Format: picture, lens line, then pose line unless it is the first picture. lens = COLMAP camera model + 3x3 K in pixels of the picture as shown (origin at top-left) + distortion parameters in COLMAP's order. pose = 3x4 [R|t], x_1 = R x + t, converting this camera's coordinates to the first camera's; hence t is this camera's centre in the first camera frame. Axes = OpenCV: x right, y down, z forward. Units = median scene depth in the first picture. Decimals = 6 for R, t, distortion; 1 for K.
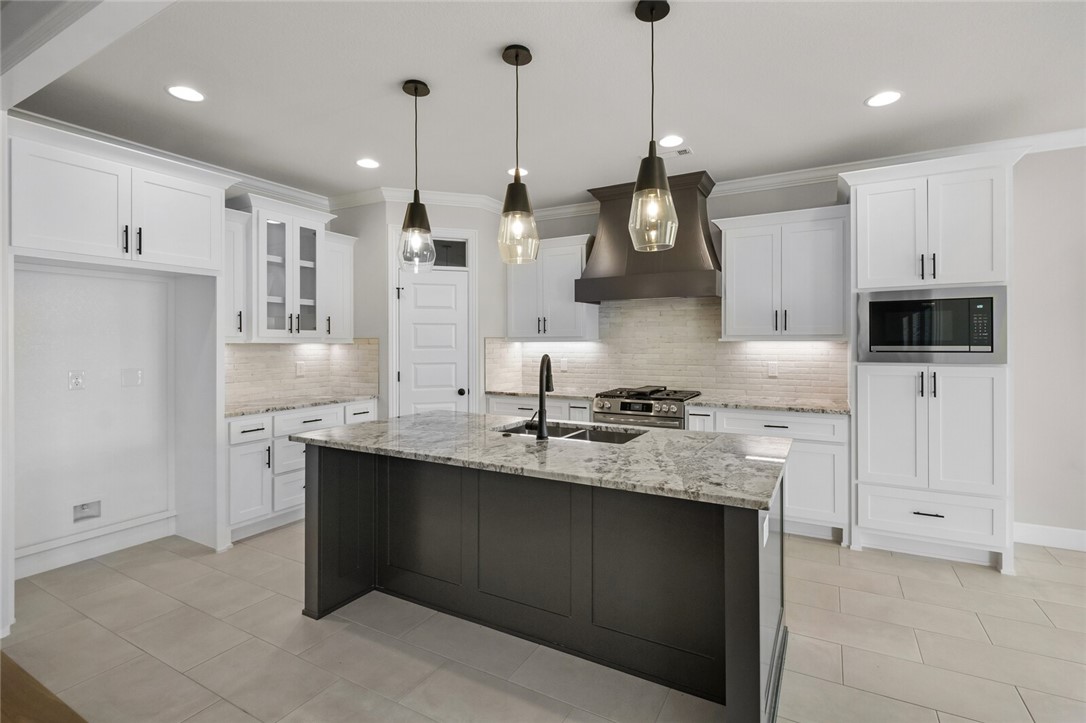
lens RADIAL K [[498.4, 0, 560.9], [0, 498.4, 342.3], [0, 0, 1]] dist [-0.000754, -0.000215]
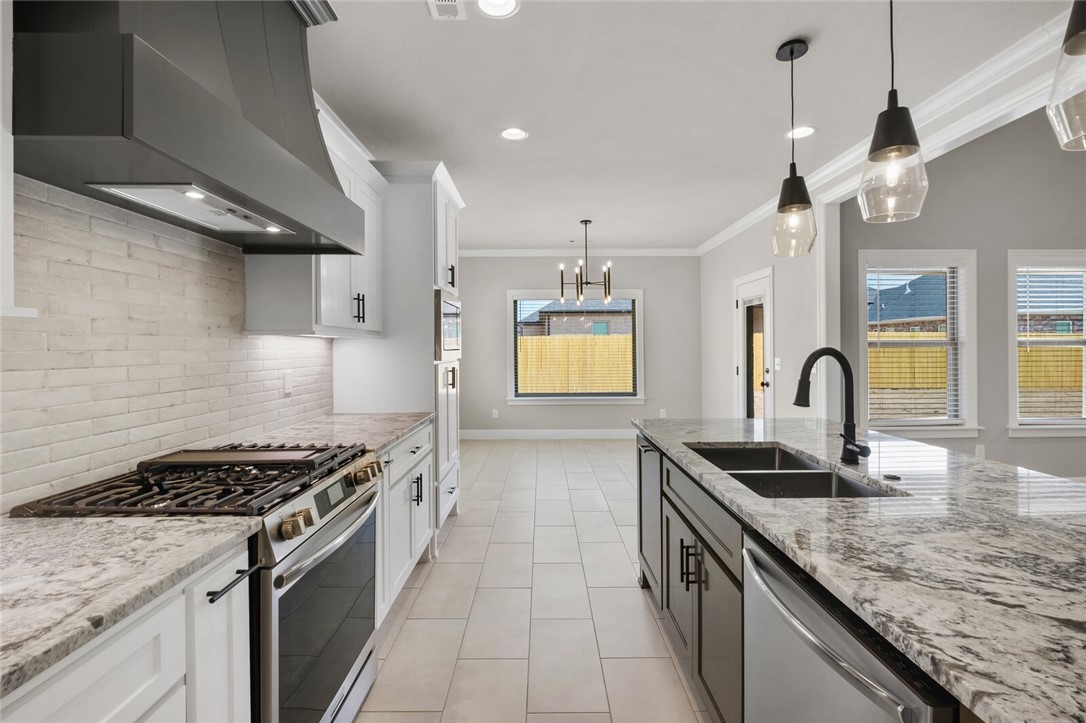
lens RADIAL K [[480.0, 0, 544.7], [0, 480.0, 349.7], [0, 0, 1]] dist [0.001549, 0.000023]
pose [[-0.473525, 0.002569, 0.880777, -0.282306], [0.005993, 0.999982, 0.000306, 0.015871], [-0.880760, 0.005423, -0.473532, 1.086600]]
